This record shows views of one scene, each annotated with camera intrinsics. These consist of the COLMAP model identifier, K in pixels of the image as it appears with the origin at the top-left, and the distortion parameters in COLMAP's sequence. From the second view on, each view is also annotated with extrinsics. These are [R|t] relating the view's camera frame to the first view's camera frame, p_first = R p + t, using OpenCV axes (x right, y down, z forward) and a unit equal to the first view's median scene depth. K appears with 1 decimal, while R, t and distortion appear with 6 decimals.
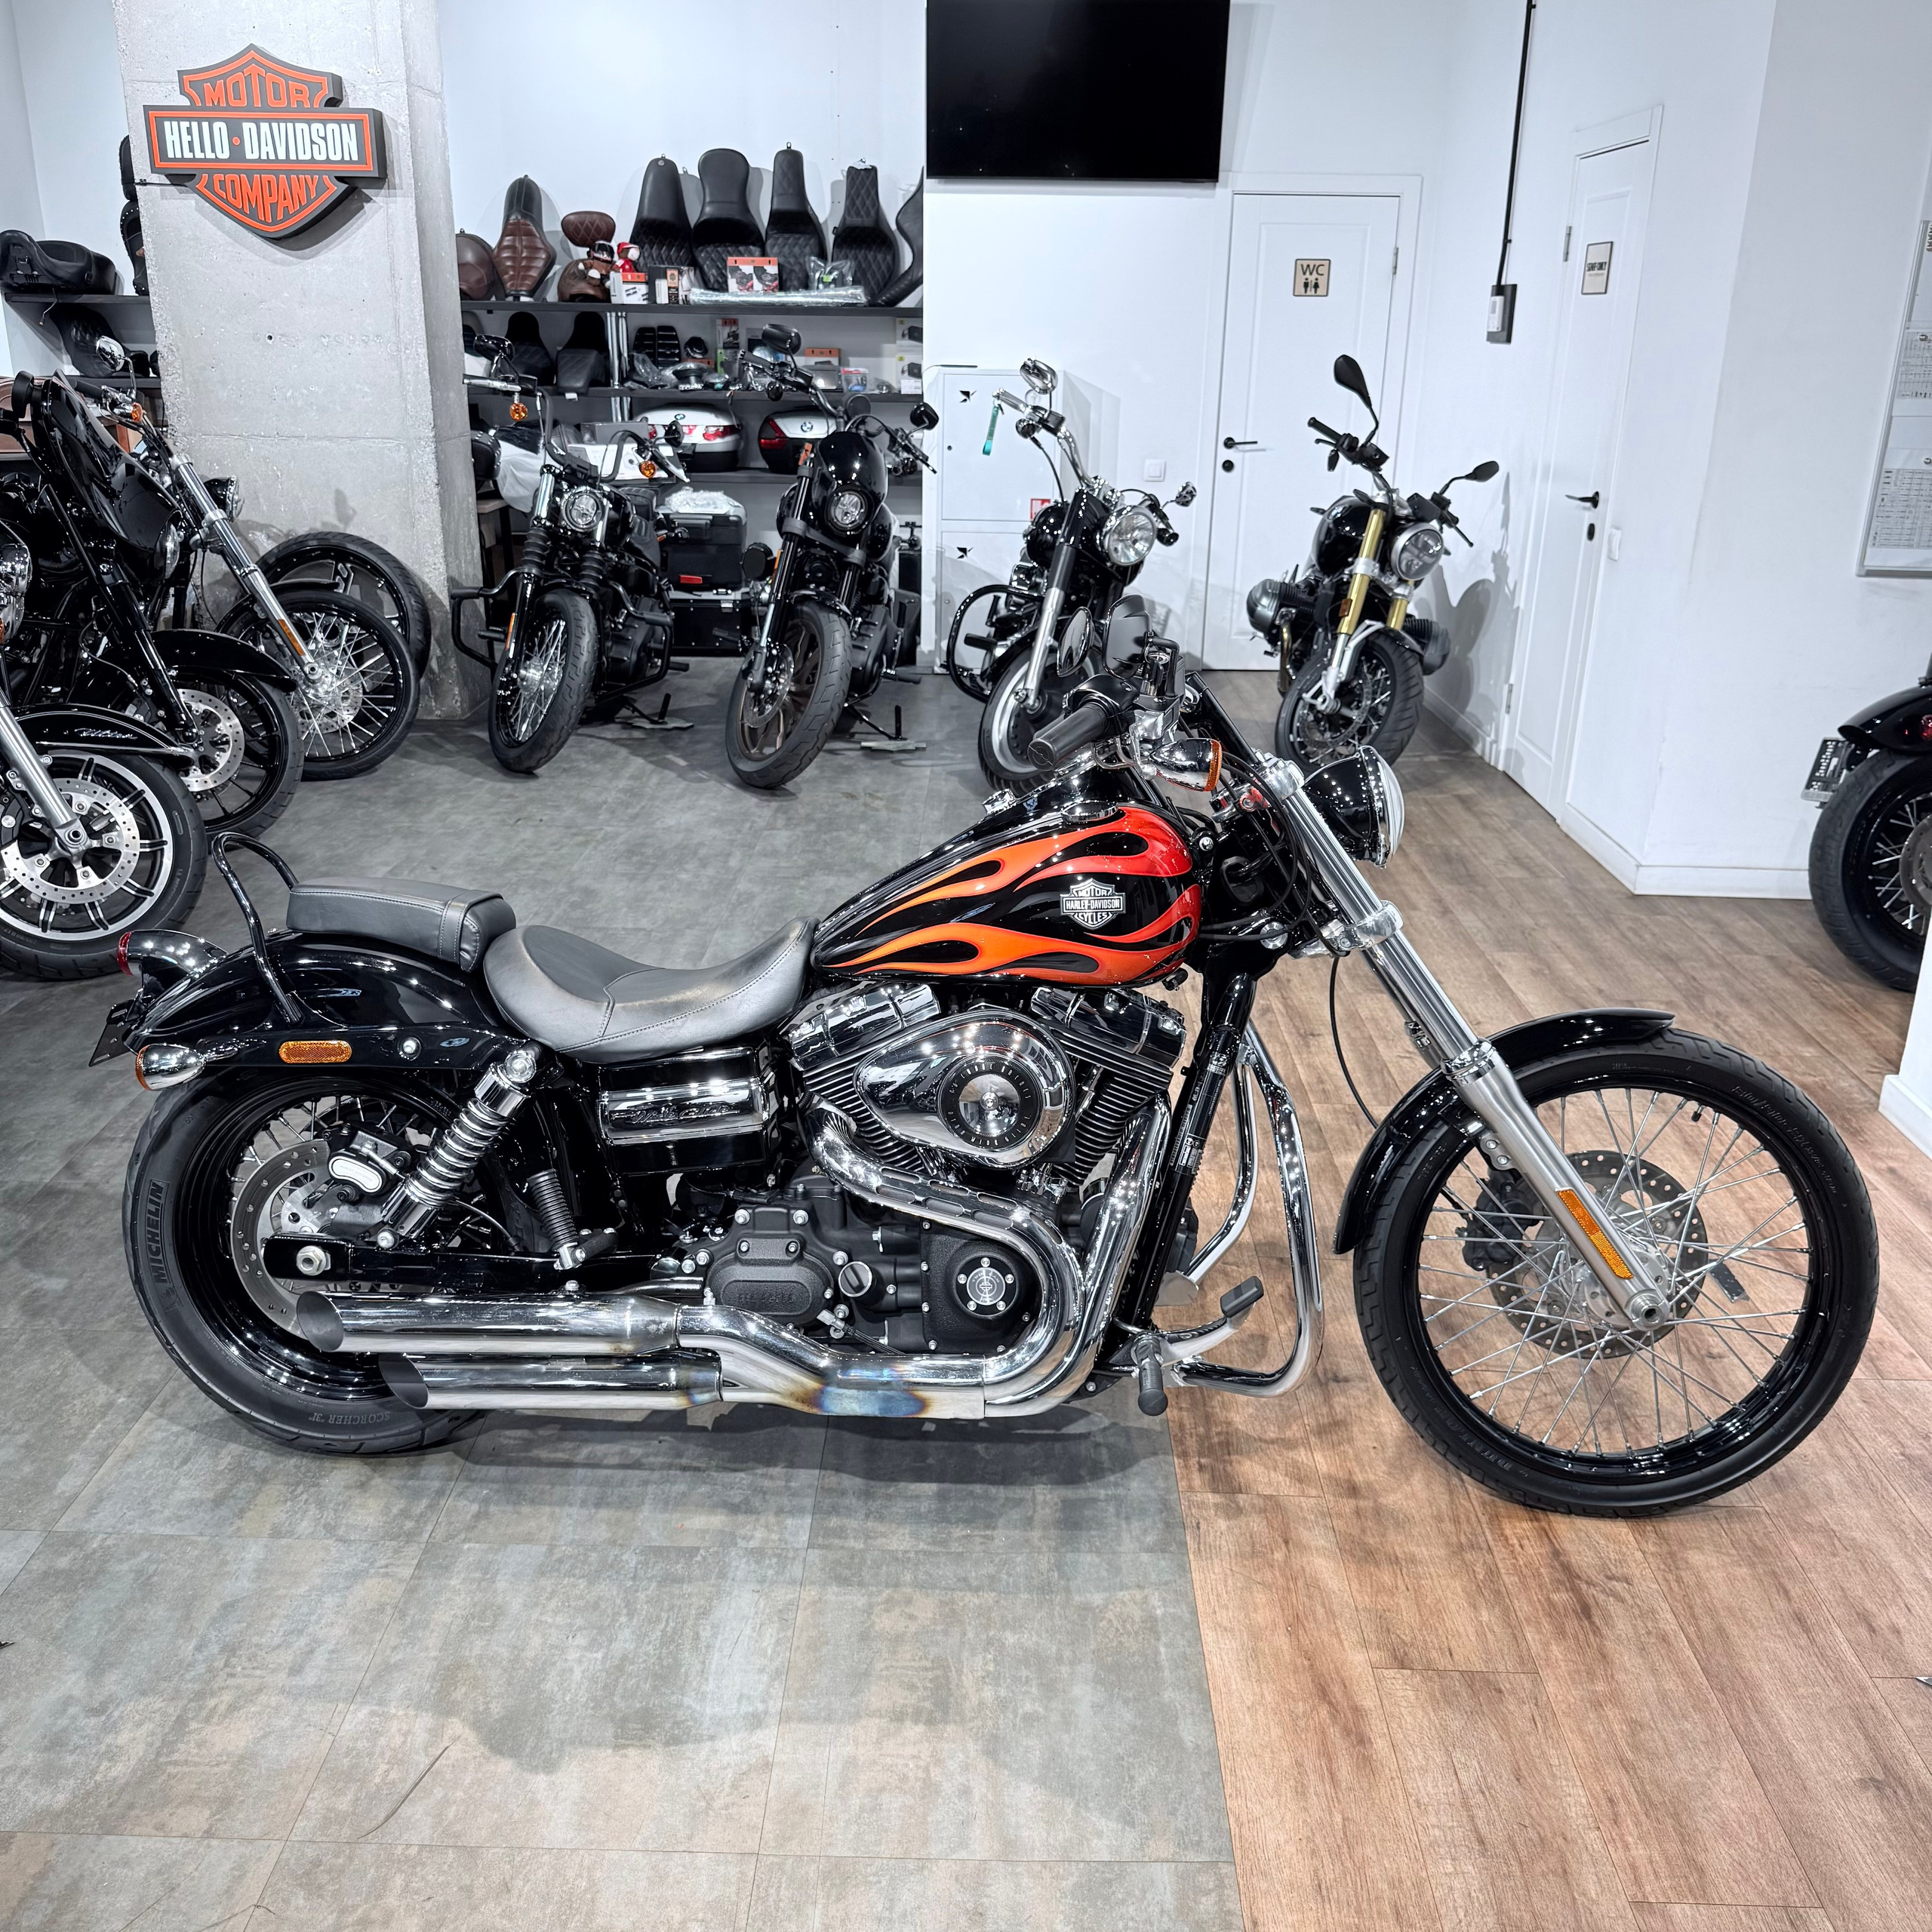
lens RADIAL K [[1803.3, 0, 960.1], [0, 1803.3, 967.3], [0, 0, 1]] dist [0.180451, -0.399846]
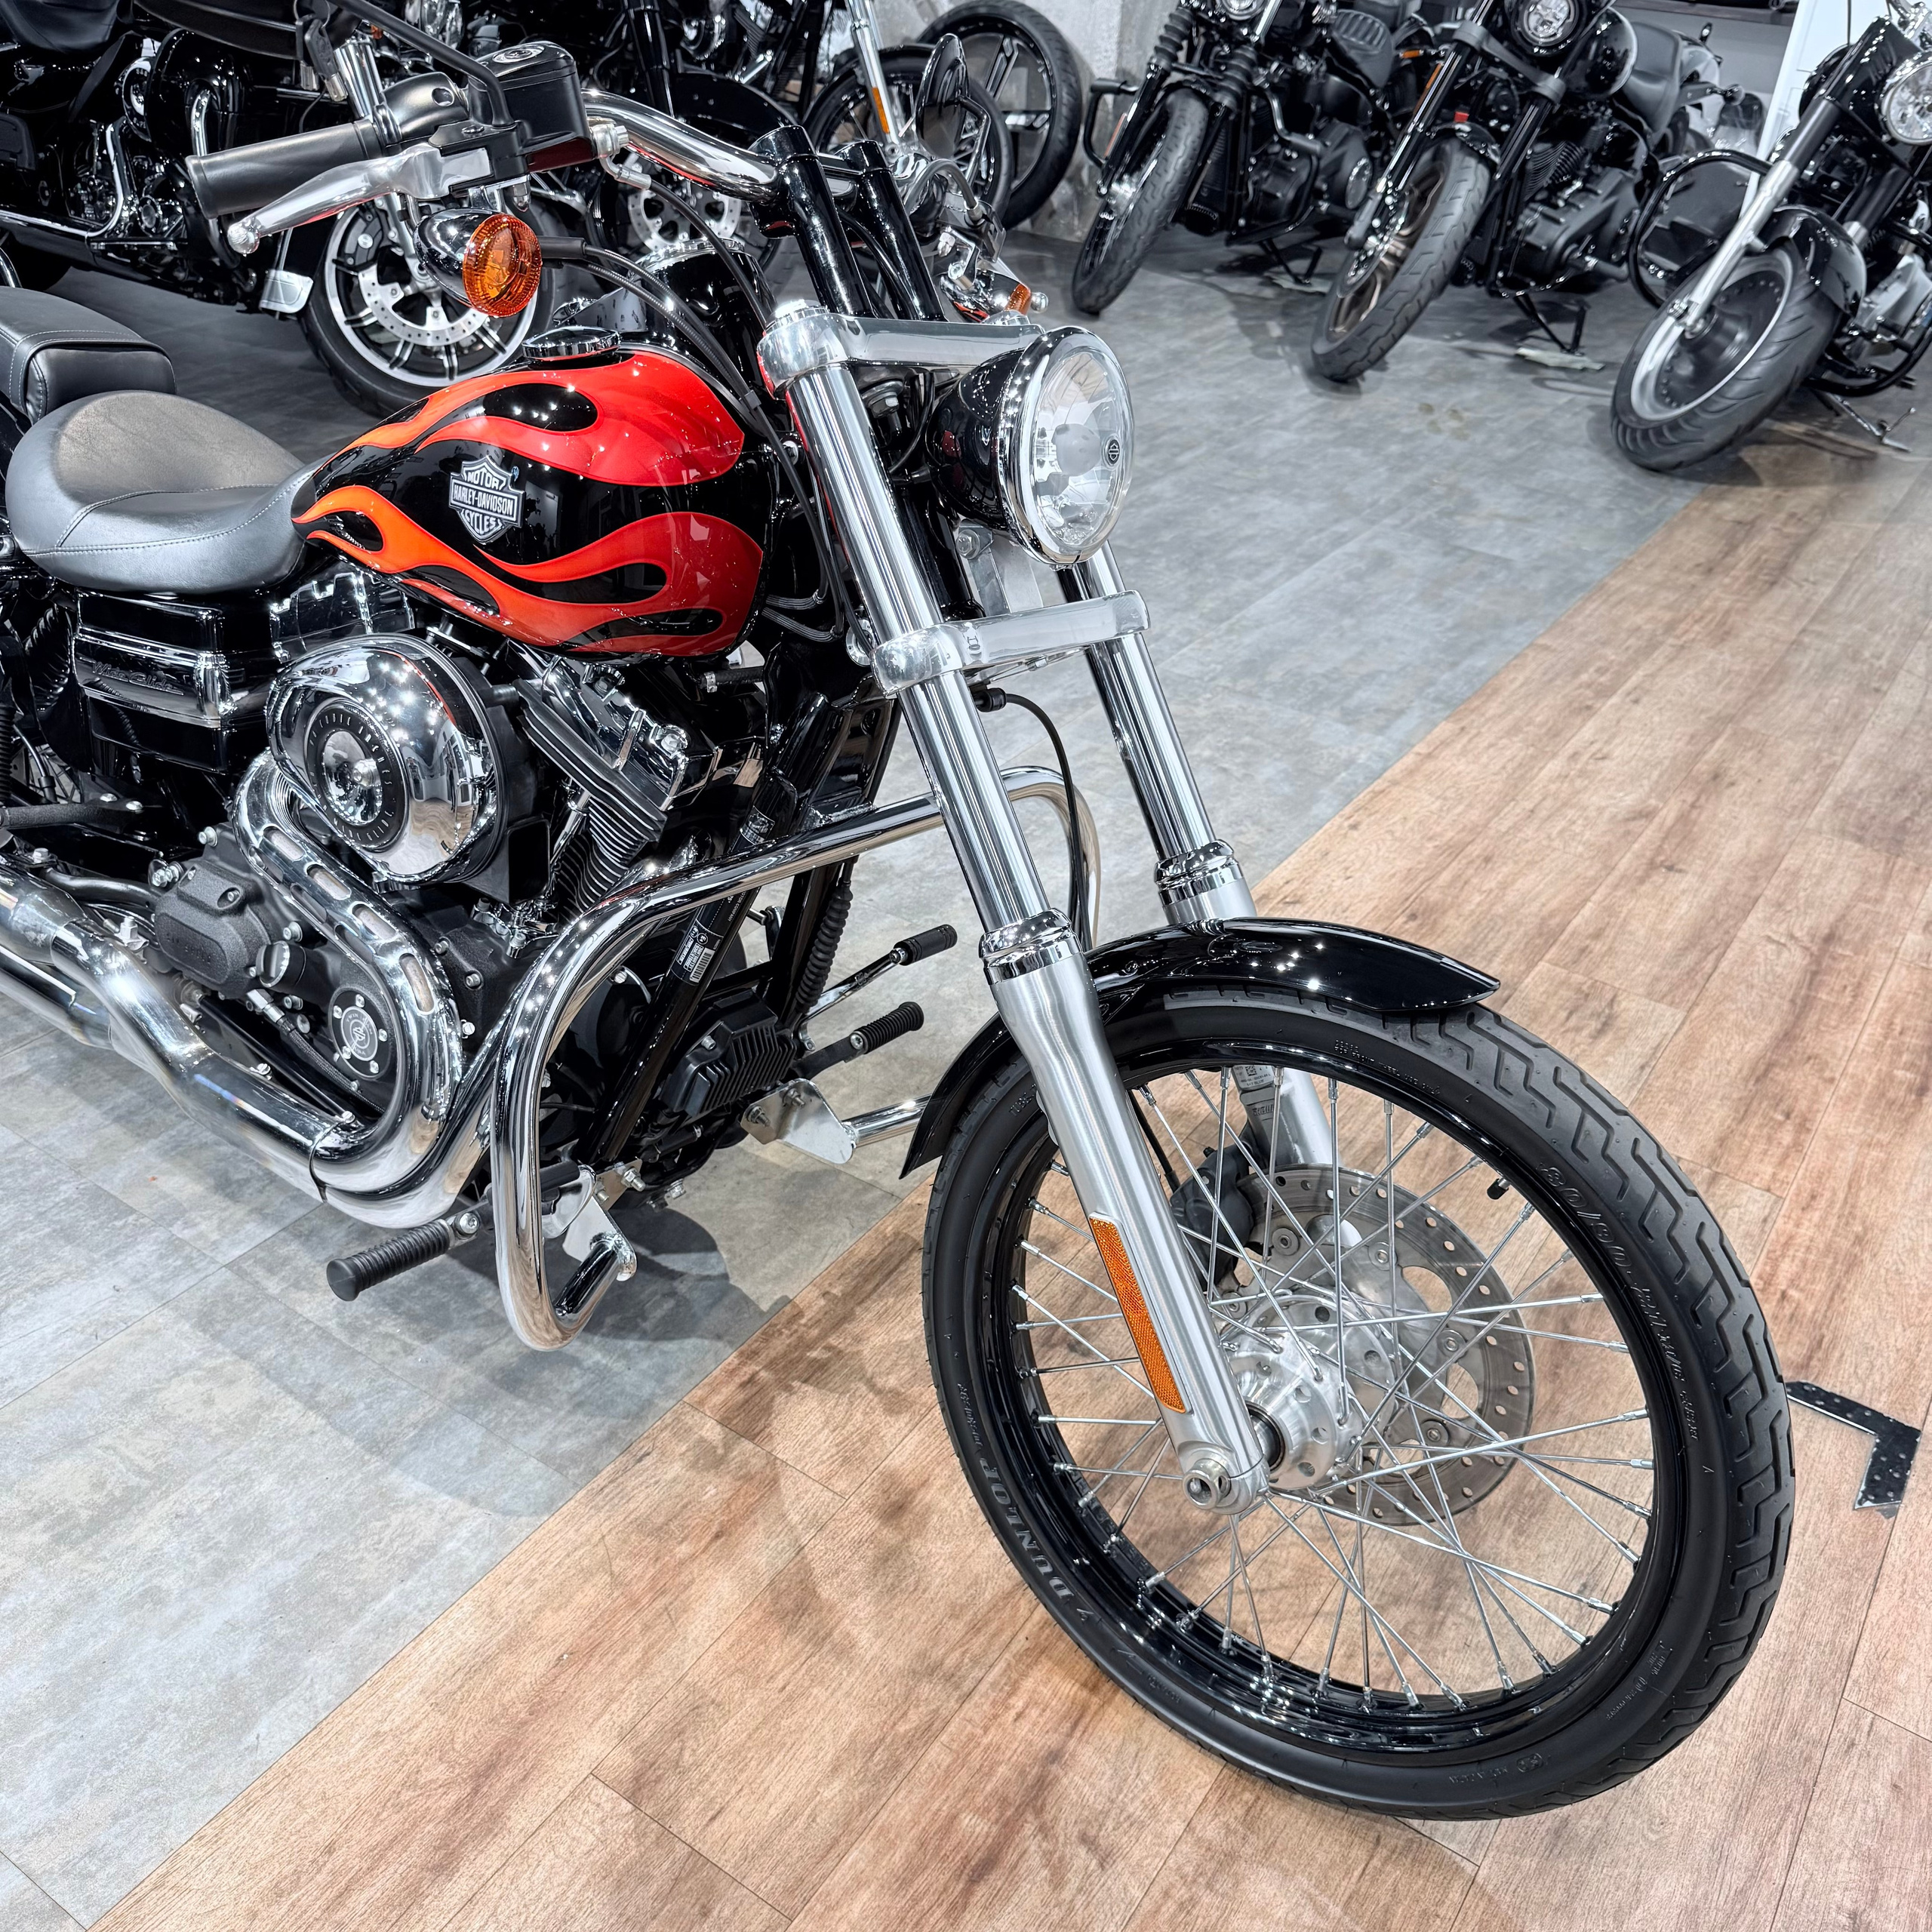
lens RADIAL K [[1804.8, 0, 955.9], [0, 1804.8, 971.7], [0, 0, 1]] dist [0.168692, -0.371731]
pose [[0.840325, 0.324744, -0.434044, 0.213474], [-0.226280, 0.937741, 0.263515, -0.034501], [0.492596, -0.123223, 0.861490, 0.220563]]
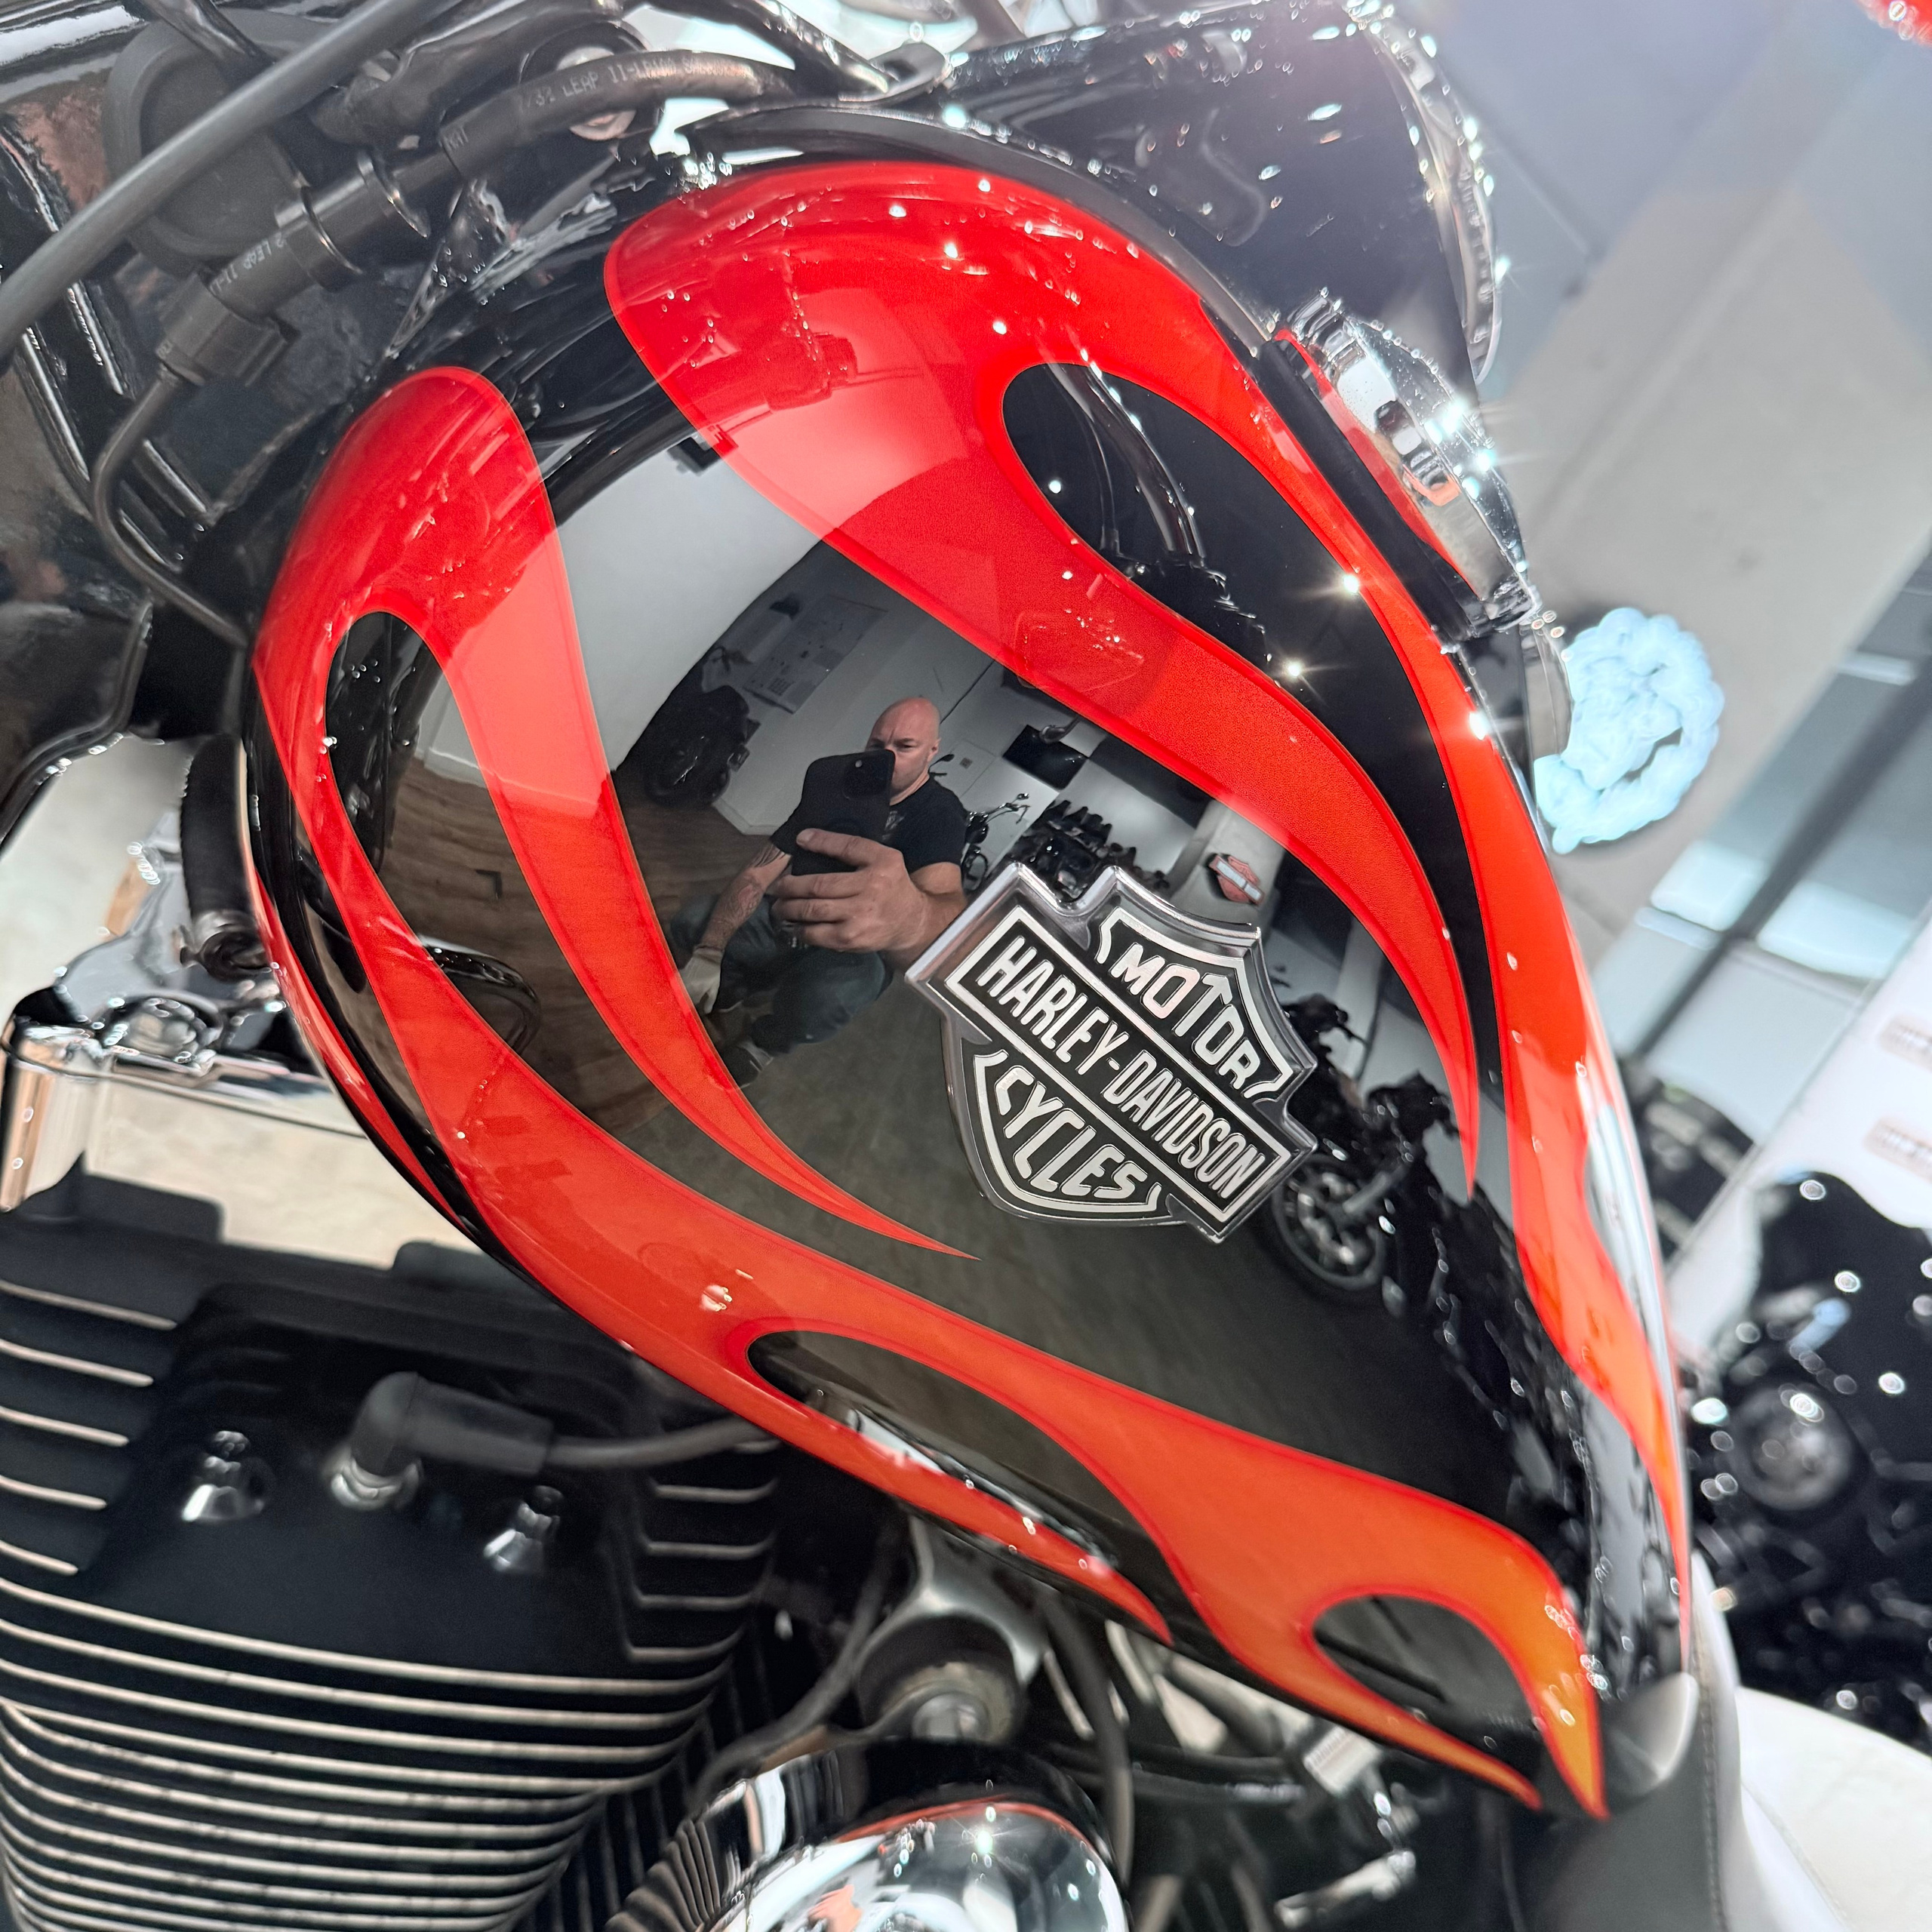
lens RADIAL K [[1803.3, 0, 960.1], [0, 1803.3, 967.3], [0, 0, 1]] dist [0.180451, -0.399846]
pose [[0.599955, 0.552582, 0.578539, -0.006427], [-0.680992, 0.732259, 0.006795, -0.013718], [-0.419885, -0.398057, 0.815627, 0.370349]]
